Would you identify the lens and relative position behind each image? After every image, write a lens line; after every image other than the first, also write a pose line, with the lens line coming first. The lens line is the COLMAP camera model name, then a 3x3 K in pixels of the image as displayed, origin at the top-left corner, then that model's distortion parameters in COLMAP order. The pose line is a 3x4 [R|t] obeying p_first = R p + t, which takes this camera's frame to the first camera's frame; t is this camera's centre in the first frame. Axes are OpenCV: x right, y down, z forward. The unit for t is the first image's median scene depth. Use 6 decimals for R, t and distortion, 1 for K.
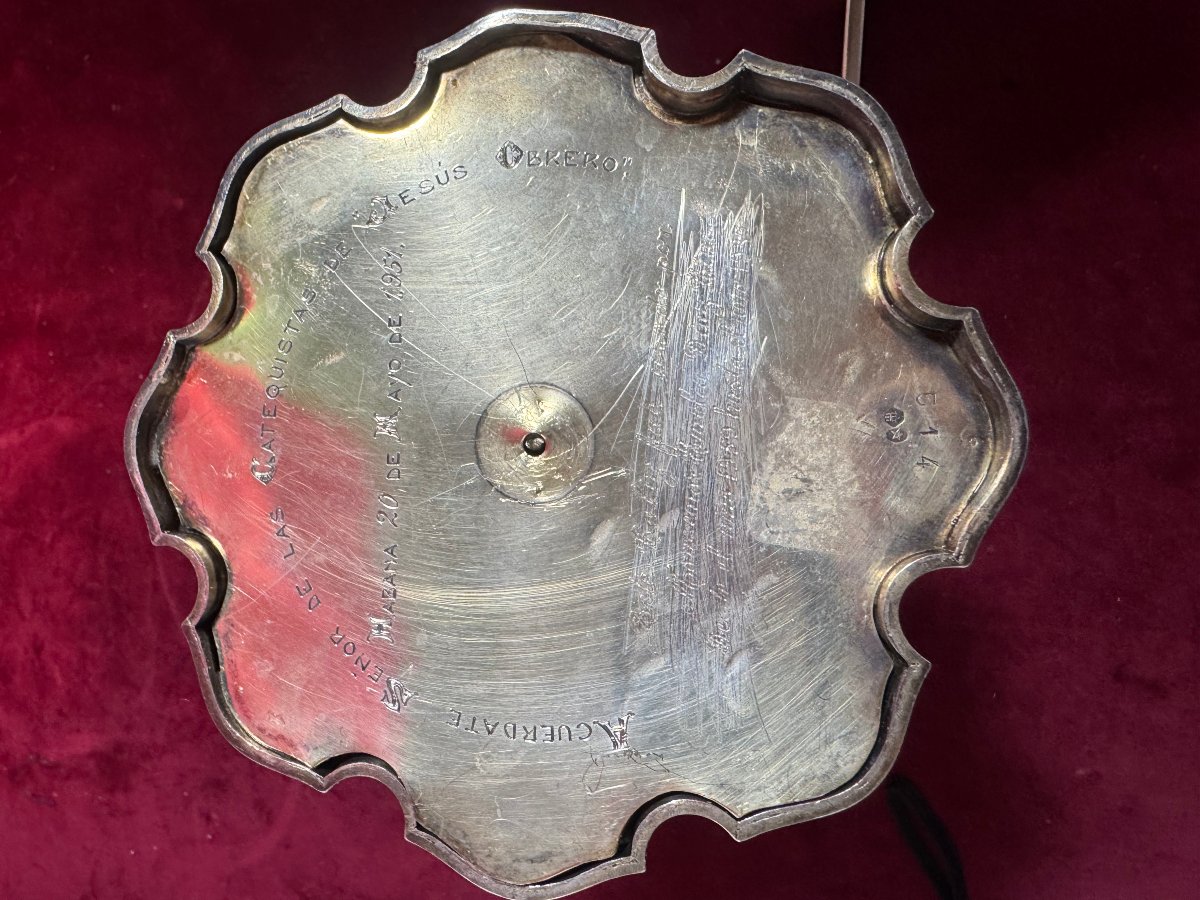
lens RADIAL K [[840.6, 0, 600.0], [0, 840.6, 450.0], [0, 0, 1]] dist [-0.000987, 0.000273]
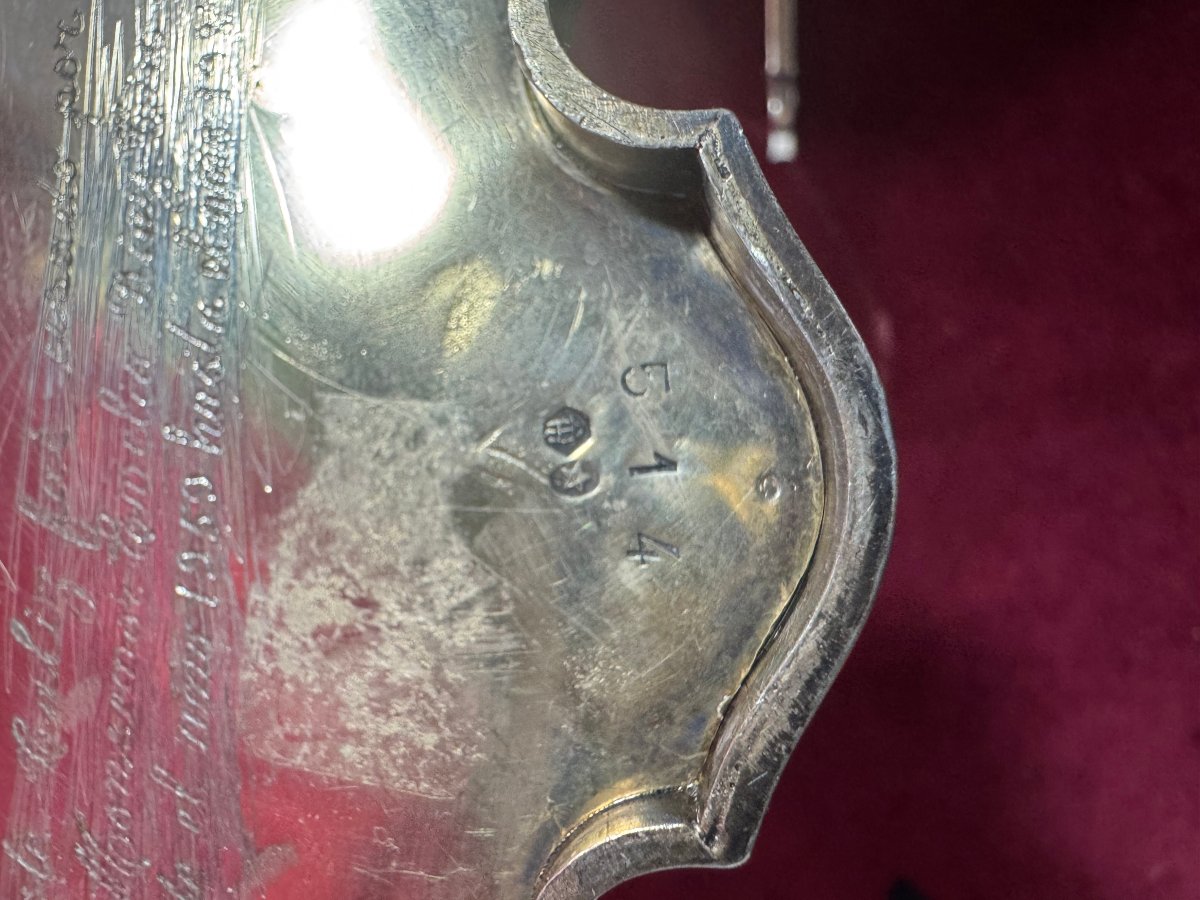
lens RADIAL K [[840.4, 0, 600.0], [0, 840.4, 450.0], [0, 0, 1]] dist [0.005813, 0.001214]
pose [[0.996931, -0.055988, -0.054721, 0.384311], [0.056479, 0.998376, 0.007459, -0.032598], [0.054215, -0.010527, 0.998474, 0.618341]]
